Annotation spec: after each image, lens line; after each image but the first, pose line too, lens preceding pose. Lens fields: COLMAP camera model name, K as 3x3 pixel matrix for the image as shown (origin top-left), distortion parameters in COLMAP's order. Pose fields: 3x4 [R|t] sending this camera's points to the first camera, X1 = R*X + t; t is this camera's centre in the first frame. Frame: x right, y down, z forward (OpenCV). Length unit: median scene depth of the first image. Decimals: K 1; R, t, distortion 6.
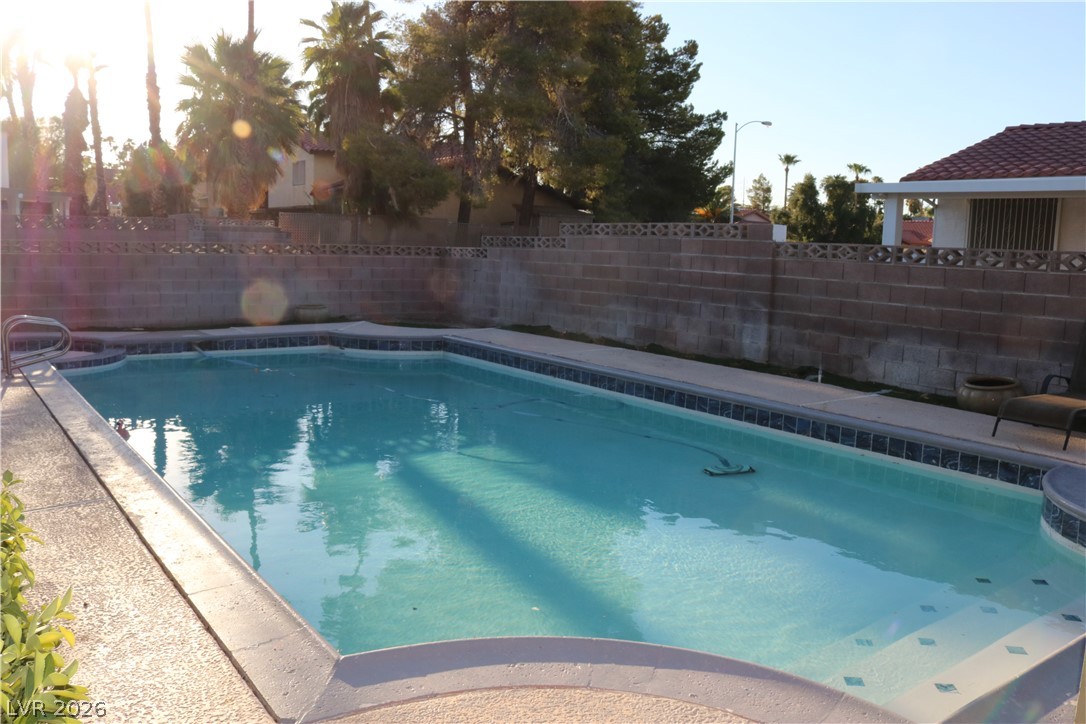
lens RADIAL K [[898.9, 0, 543.8], [0, 898.9, 348.4], [0, 0, 1]] dist [-0.158990, 0.150104]
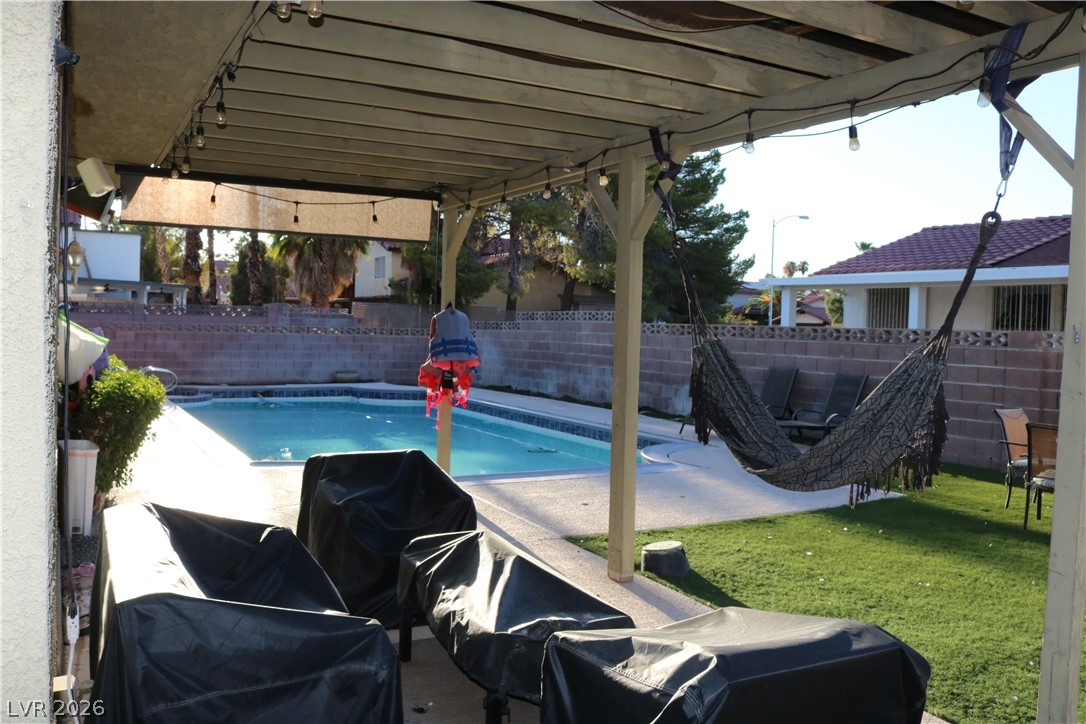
lens RADIAL K [[898.9, 0, 543.8], [0, 898.9, 348.4], [0, 0, 1]] dist [-0.158990, 0.150104]
pose [[0.993642, -0.000542, -0.112589, 0.194090], [-0.010306, 0.995353, -0.095738, 0.045205], [0.112118, 0.096290, 0.989019, -0.334512]]
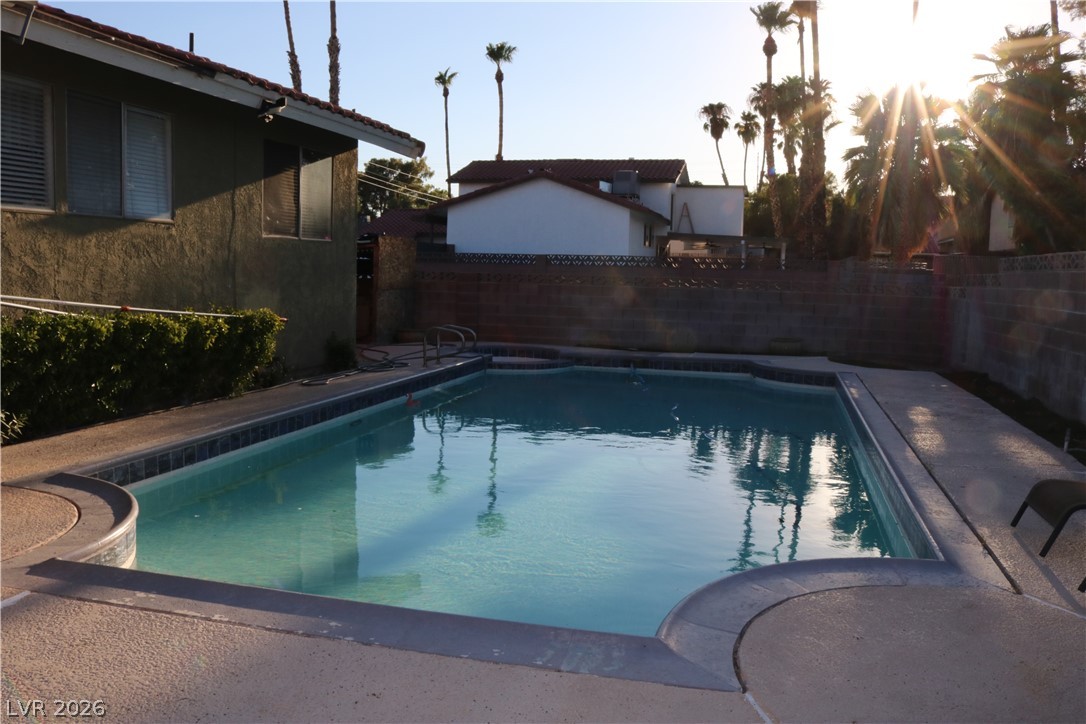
lens RADIAL K [[898.9, 0, 543.8], [0, 898.9, 348.4], [0, 0, 1]] dist [-0.158990, 0.150104]
pose [[0.636342, 0.054663, -0.769468, 0.353299], [-0.094806, 0.995466, -0.007685, -0.001674], [0.765559, 0.077841, 0.638639, 0.103862]]
